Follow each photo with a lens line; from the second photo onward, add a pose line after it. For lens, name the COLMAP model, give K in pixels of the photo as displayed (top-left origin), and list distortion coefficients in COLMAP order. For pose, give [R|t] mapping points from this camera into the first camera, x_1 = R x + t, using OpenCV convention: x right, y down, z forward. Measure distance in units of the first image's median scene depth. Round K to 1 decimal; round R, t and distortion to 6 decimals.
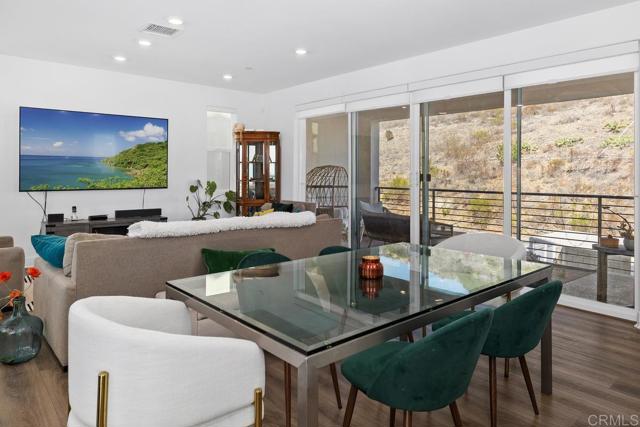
lens RADIAL K [[411.1, 0, 321.0], [0, 411.1, 210.4], [0, 0, 1]] dist [-0.009811, -0.002663]
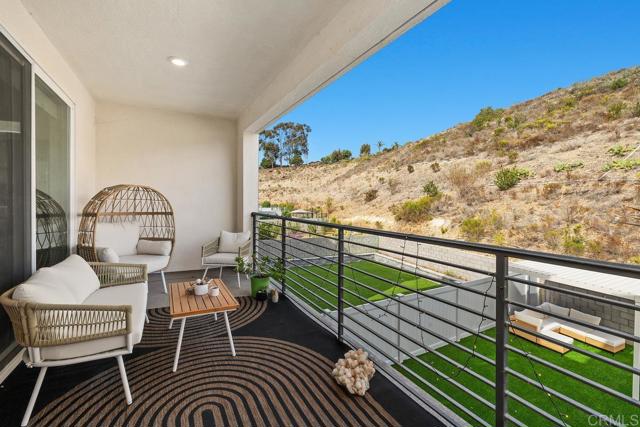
lens RADIAL K [[273.6, 0, 316.8], [0, 273.6, 222.4], [0, 0, 1]] dist [-0.004883, -0.000800]
pose [[0.975297, 0.007956, -0.220752, 0.119195], [-0.009199, 0.999947, -0.004601, -0.011265], [0.220704, 0.006518, 0.975319, 0.152716]]
